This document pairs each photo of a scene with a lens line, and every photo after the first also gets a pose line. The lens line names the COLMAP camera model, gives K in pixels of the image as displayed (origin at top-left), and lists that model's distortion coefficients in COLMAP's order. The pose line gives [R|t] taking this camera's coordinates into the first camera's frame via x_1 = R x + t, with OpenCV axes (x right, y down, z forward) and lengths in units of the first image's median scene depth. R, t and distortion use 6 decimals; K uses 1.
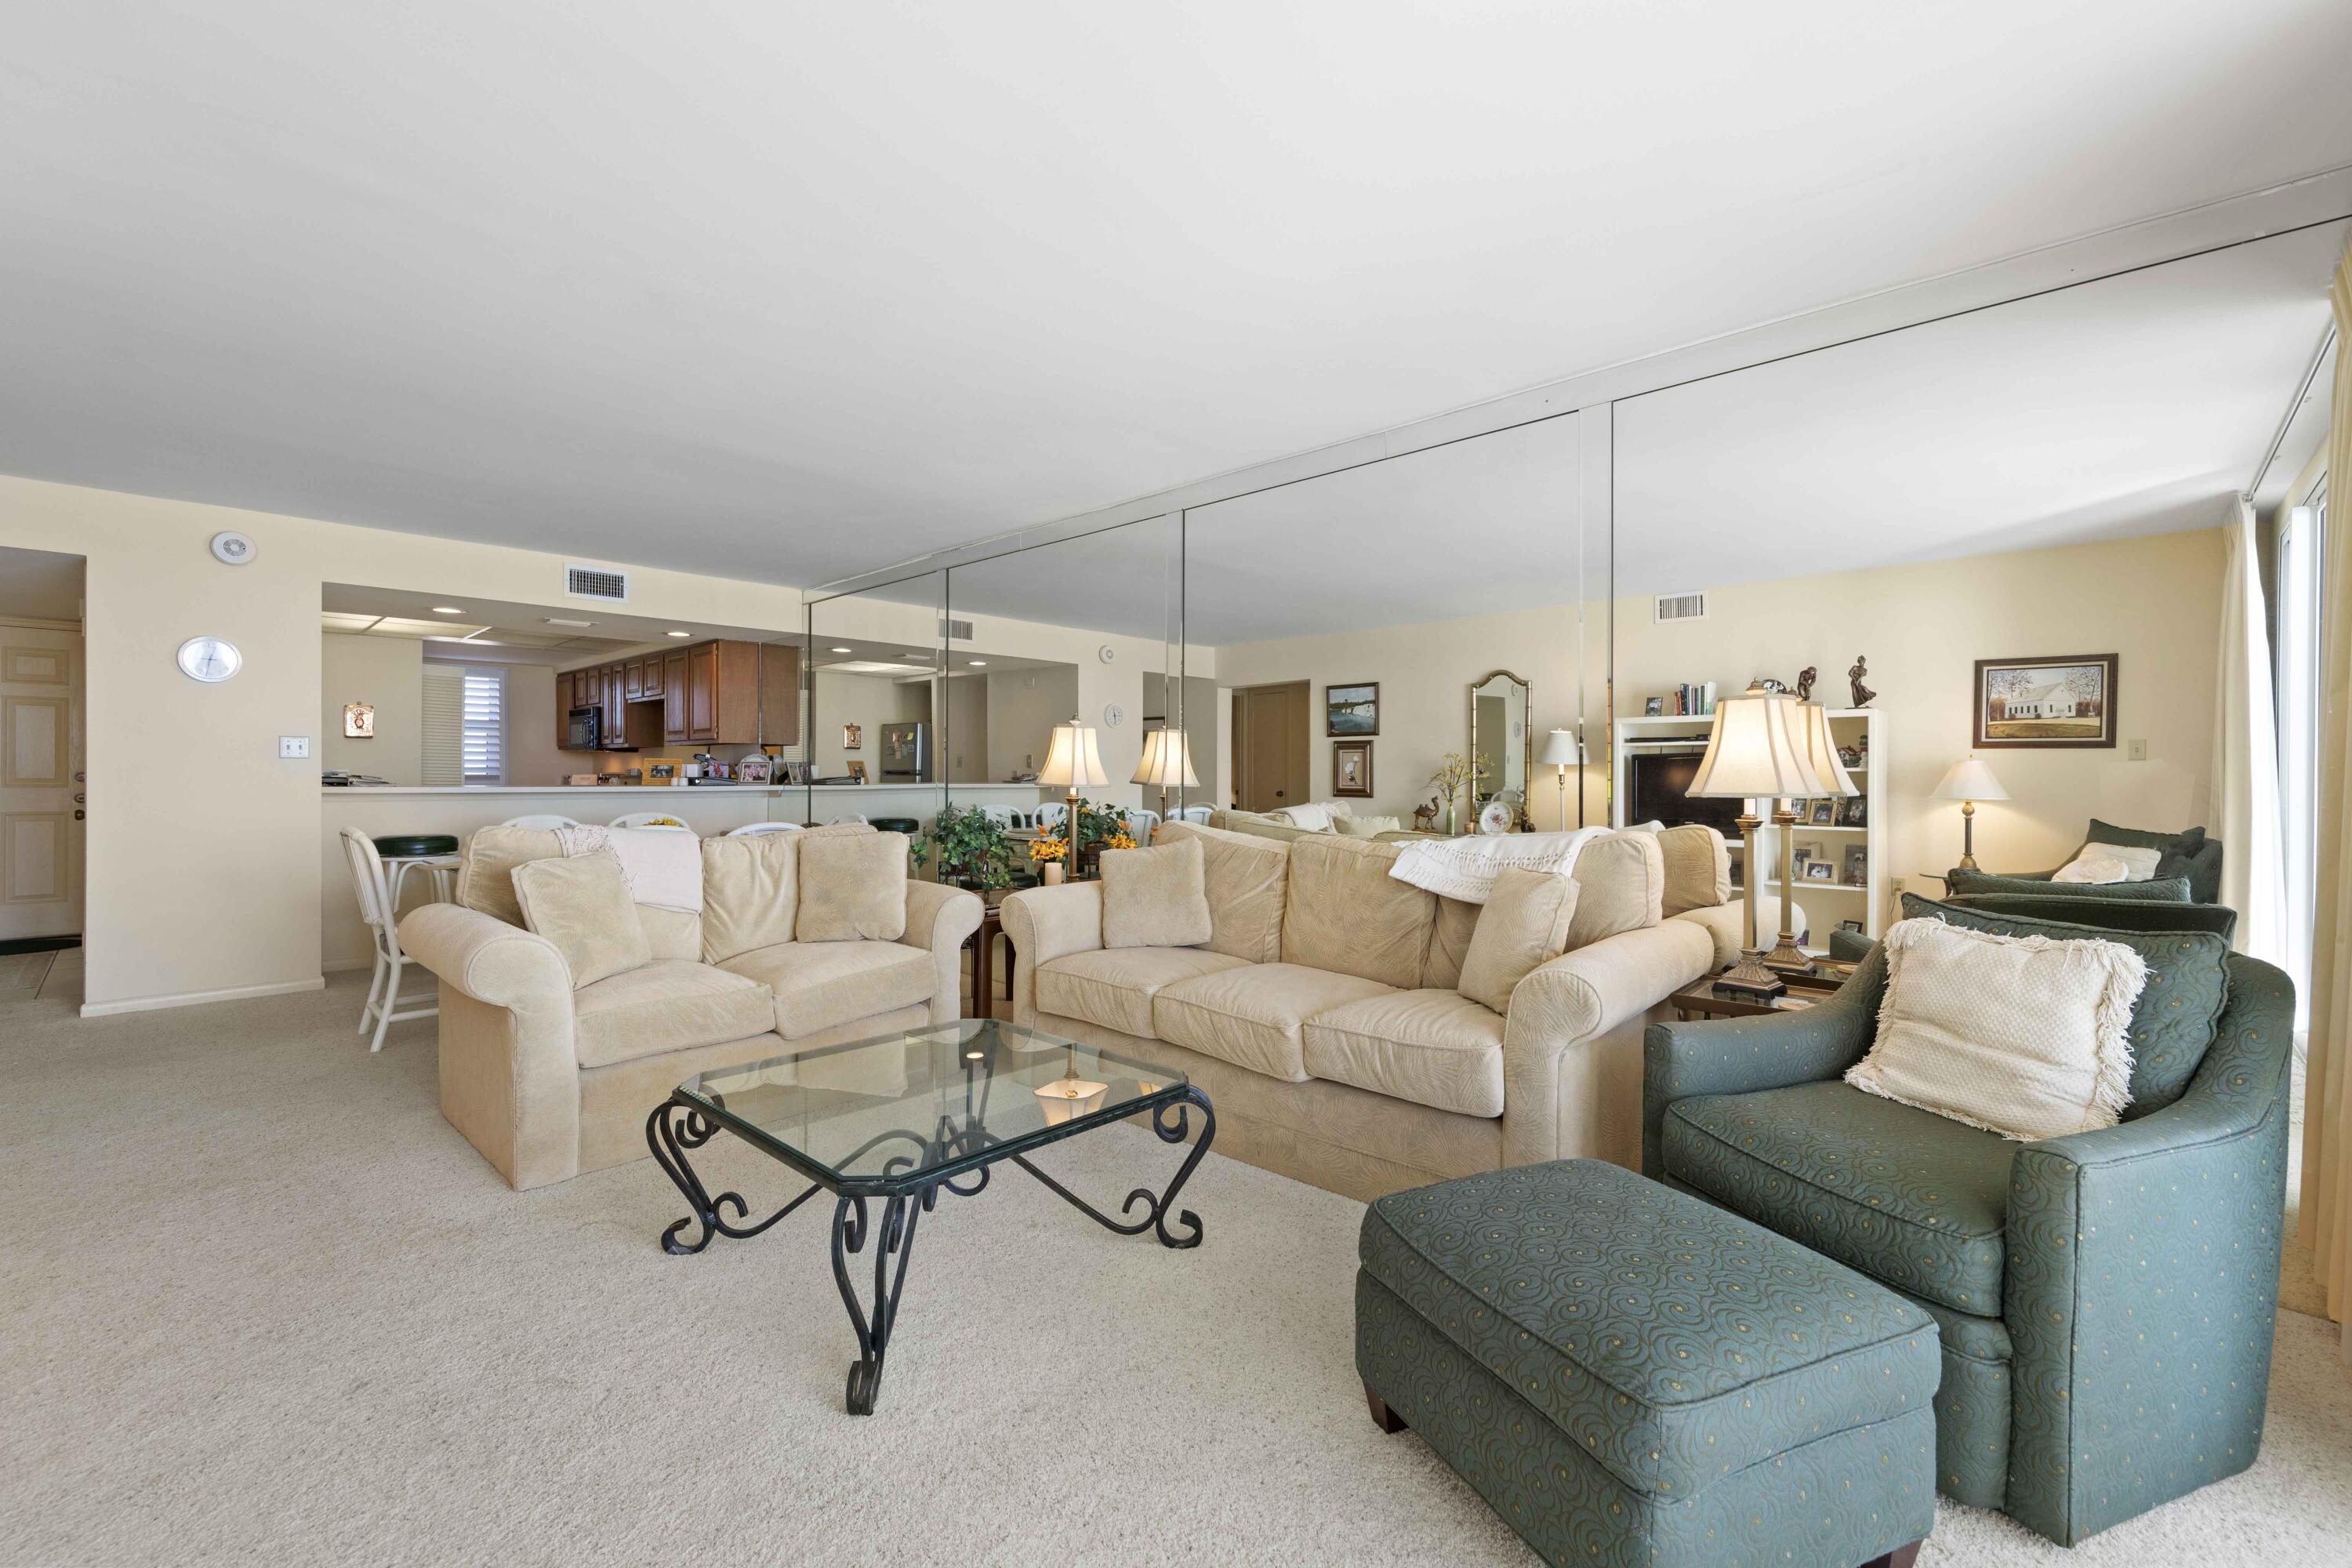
lens RADIAL K [[990.9, 0, 1168.6], [0, 990.9, 770.6], [0, 0, 1]] dist [0.001113, 0.000184]
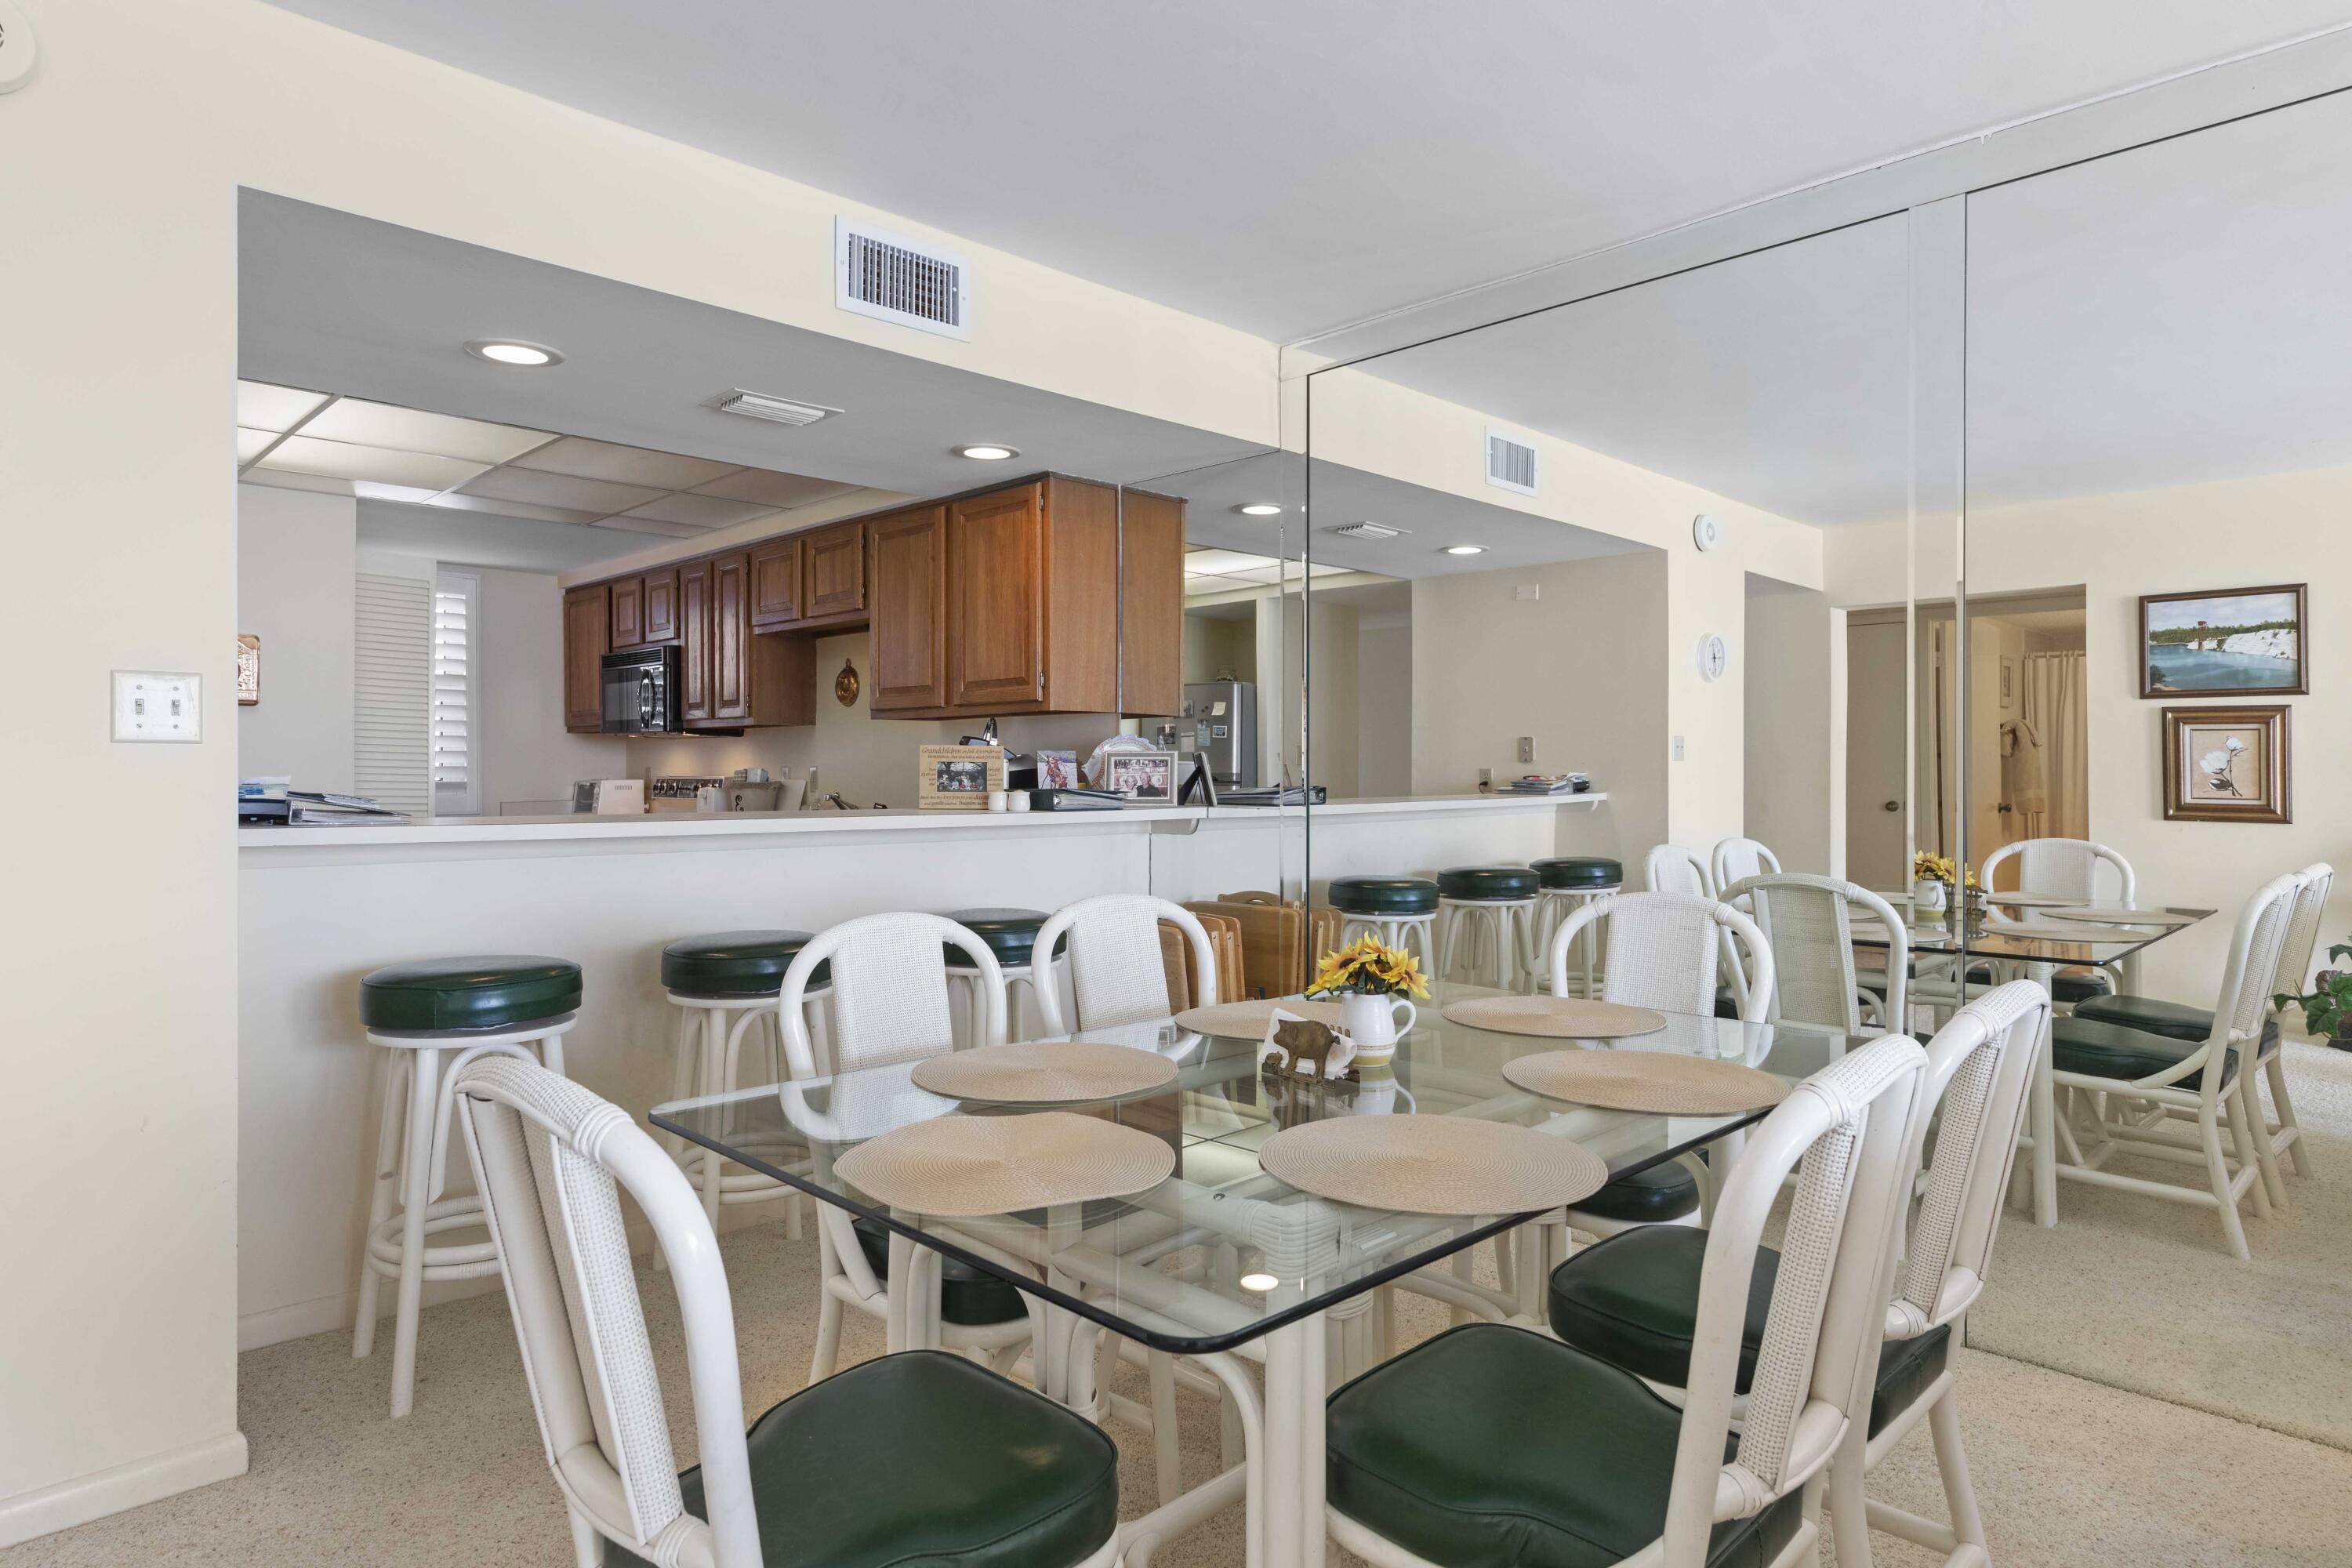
lens RADIAL K [[1350.4, 0, 1176.8], [0, 1350.4, 767.5], [0, 0, 1]] dist [0.008965, 0.001373]
pose [[0.999658, -0.003148, -0.025958, -0.378561], [0.003128, 0.999995, -0.000807, -0.002298], [0.025960, 0.000725, 0.999663, 0.401156]]
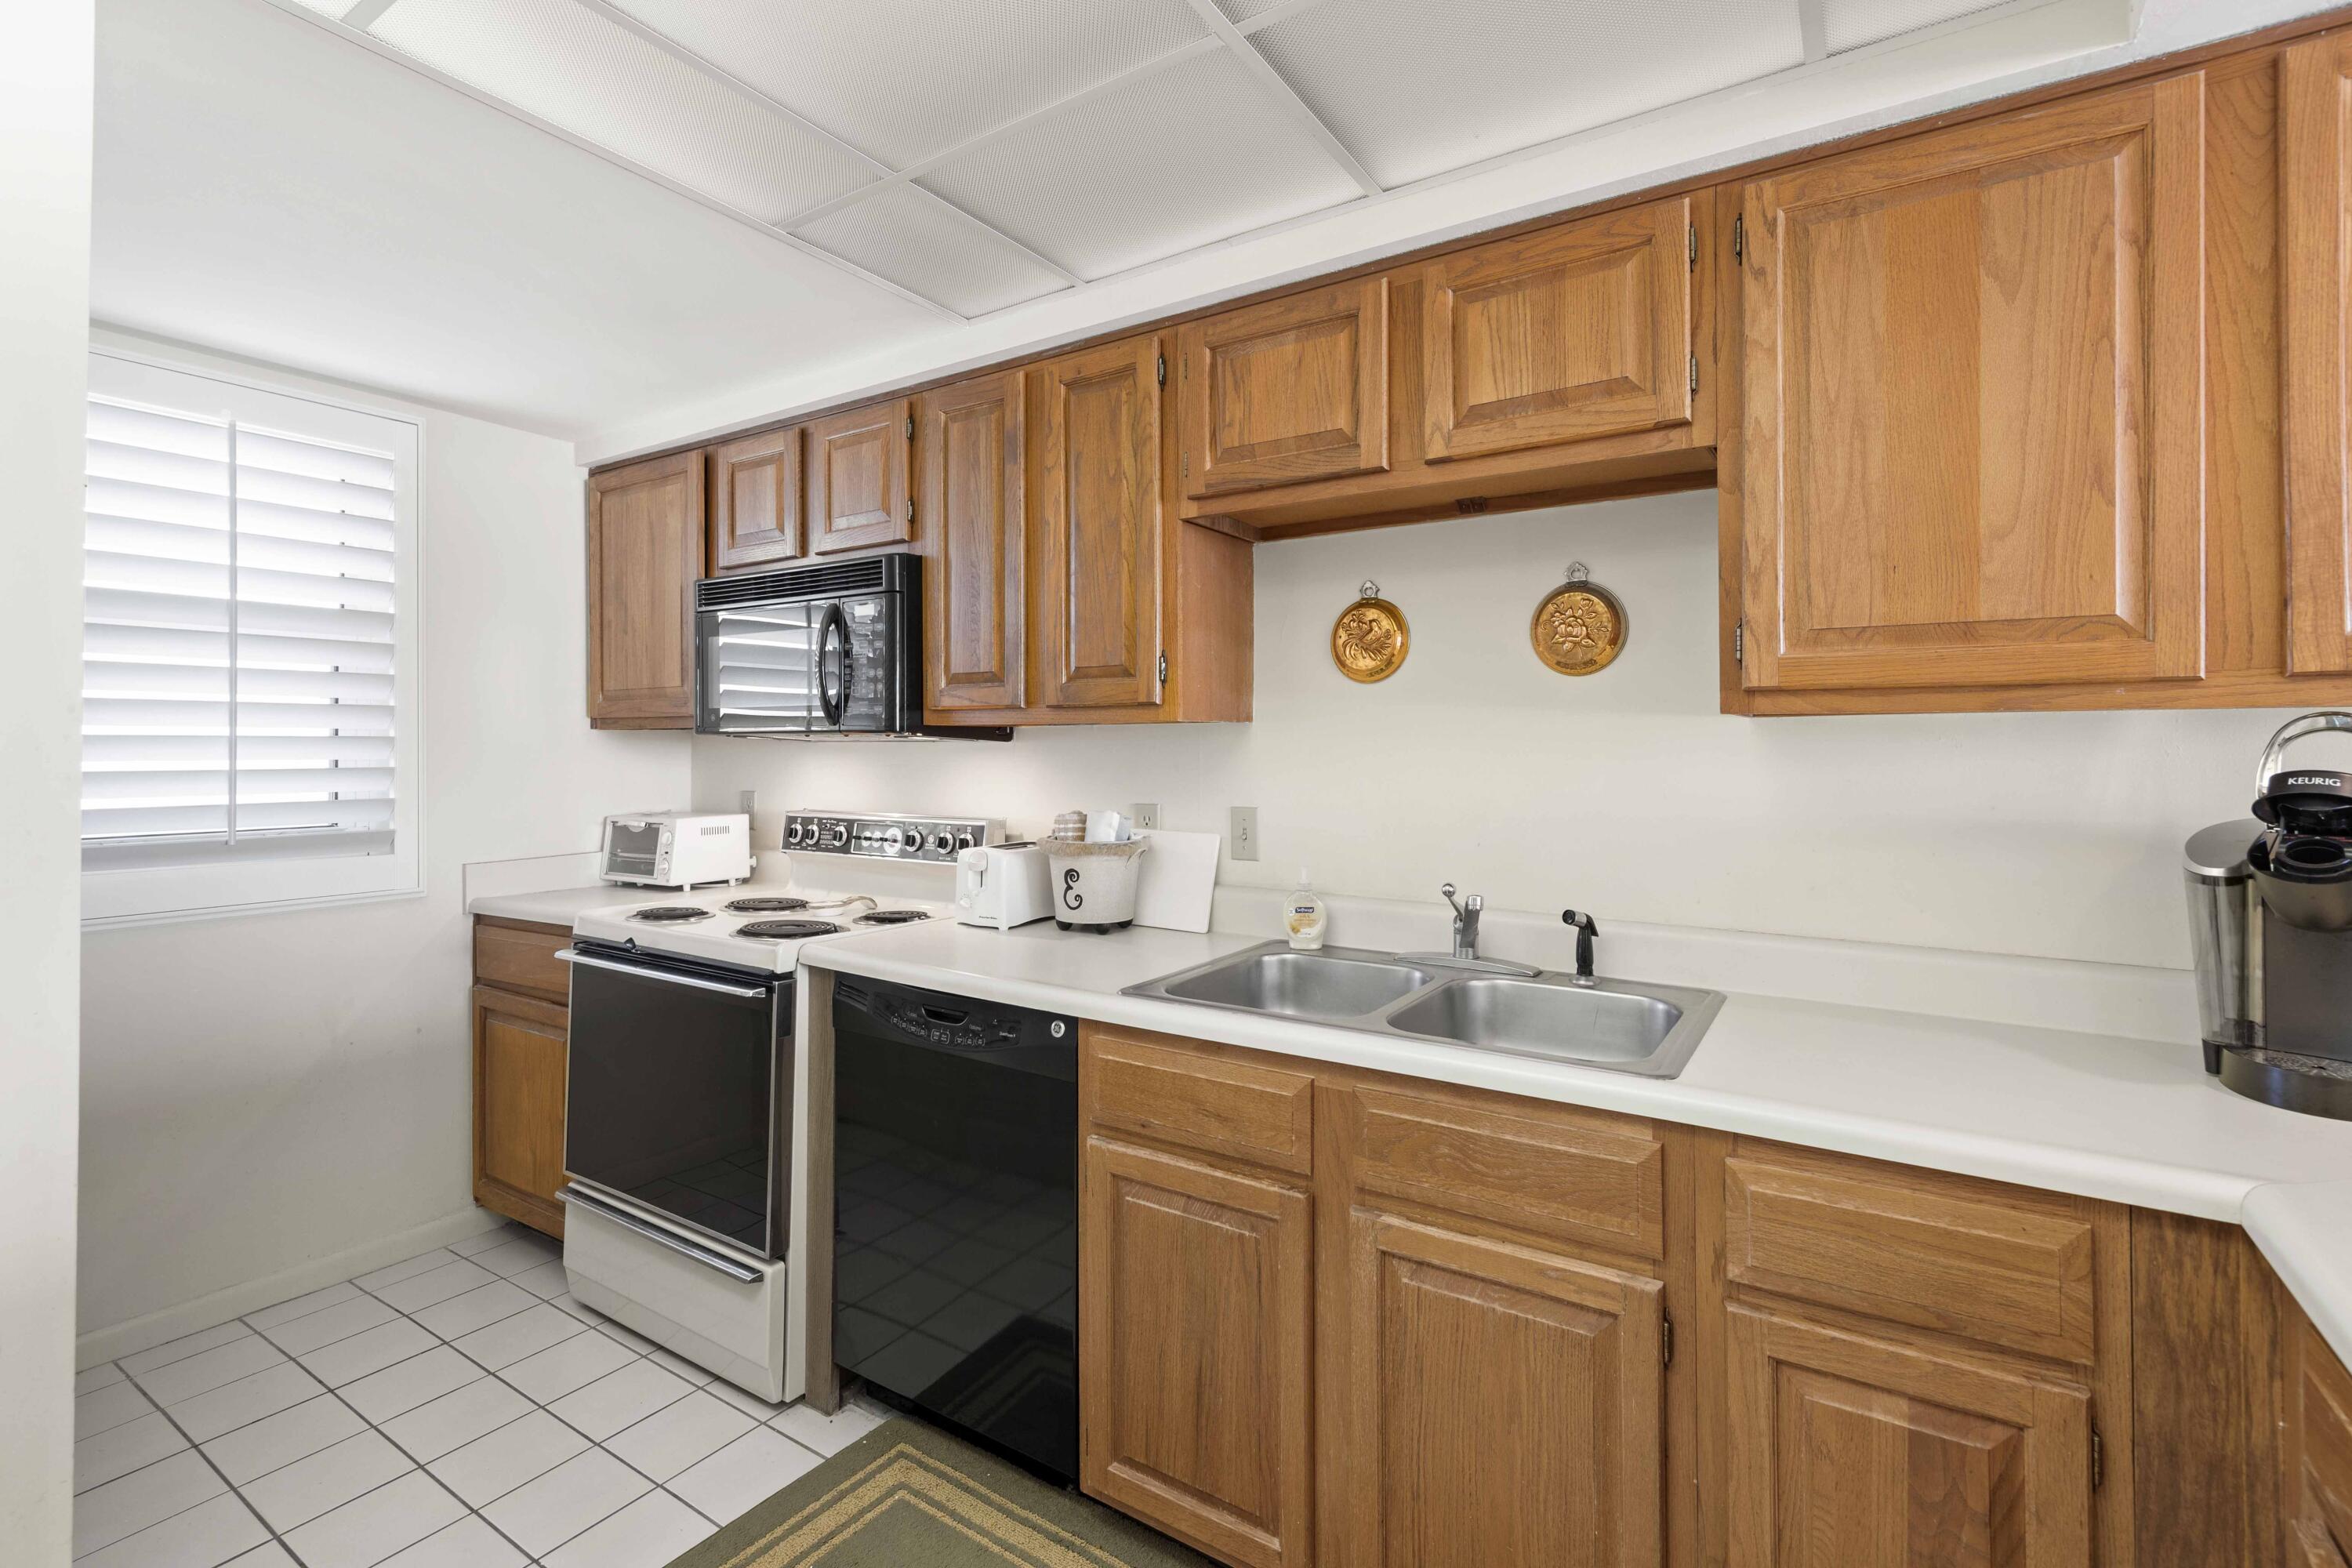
lens RADIAL K [[1066.5, 0, 1186.6], [0, 1066.5, 738.0], [0, 0, 1]] dist [0.000262, -0.000080]
pose [[0.981677, -0.000495, 0.190550, -0.692972], [0.002261, 0.999956, -0.009052, -0.021820], [-0.190537, 0.009318, 0.981636, 0.907883]]
